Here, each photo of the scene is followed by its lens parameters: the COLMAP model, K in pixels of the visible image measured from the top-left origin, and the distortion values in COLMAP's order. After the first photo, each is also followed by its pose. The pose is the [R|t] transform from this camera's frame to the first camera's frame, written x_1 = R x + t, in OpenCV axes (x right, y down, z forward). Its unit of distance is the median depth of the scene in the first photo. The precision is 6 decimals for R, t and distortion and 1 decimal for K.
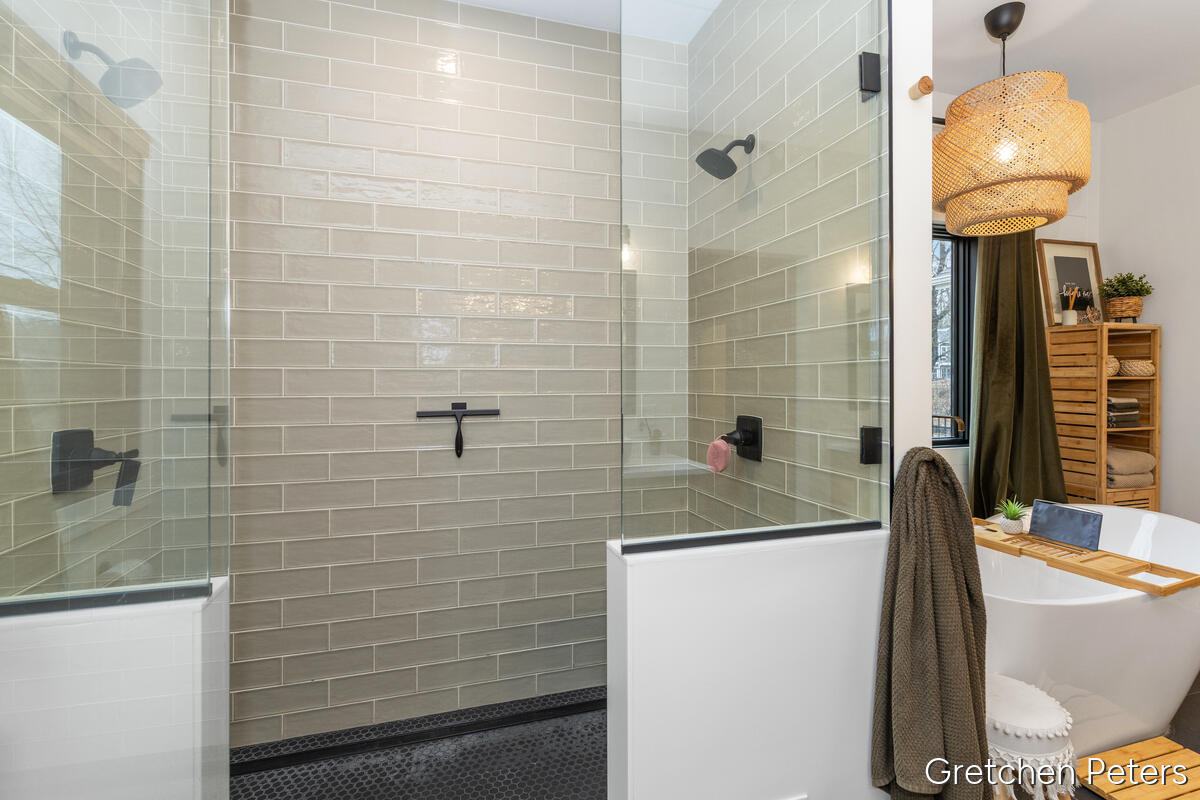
lens RADIAL K [[557.6, 0, 596.4], [0, 557.6, 379.3], [0, 0, 1]] dist [0.032633, -0.023876]
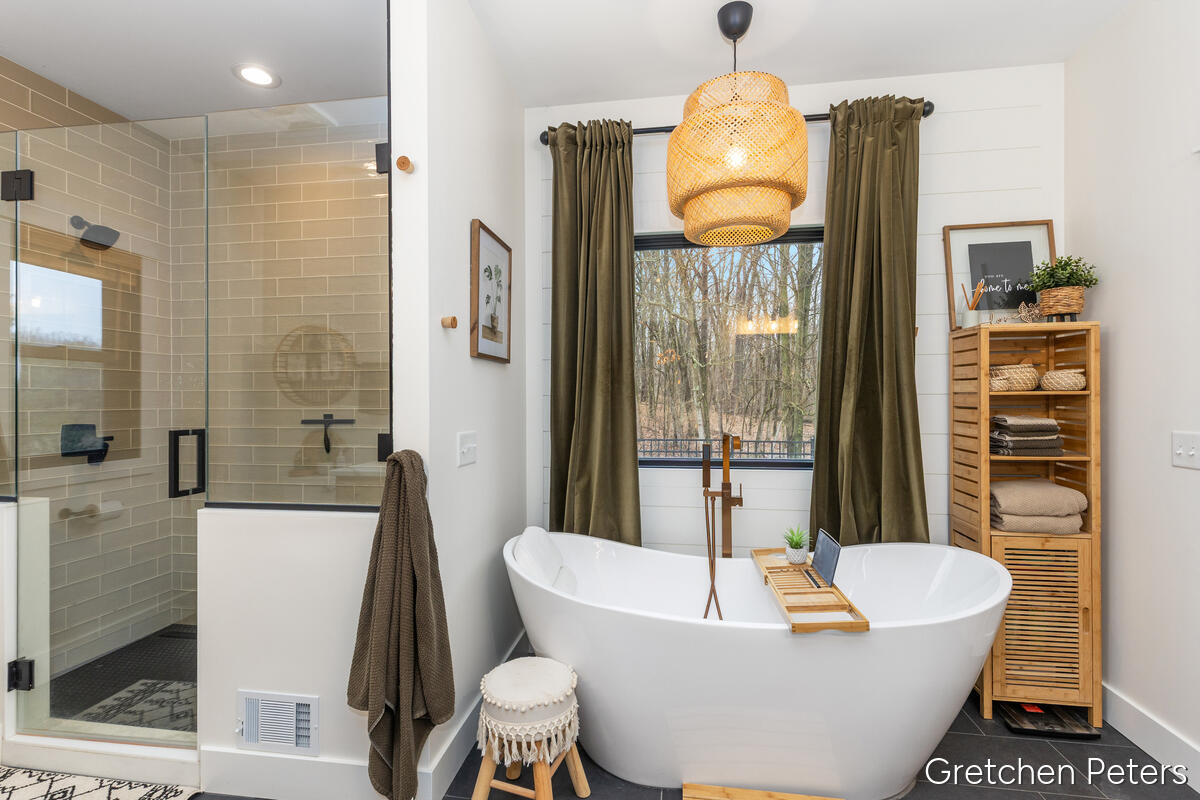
lens RADIAL K [[547.8, 0, 584.9], [0, 547.8, 396.2], [0, 0, 1]] dist [0.009039, -0.000085]
pose [[0.900862, -0.003893, -0.434088, 0.714012], [0.002908, 0.999991, -0.002932, 0.002662], [0.434096, 0.001379, 0.900865, 0.035366]]
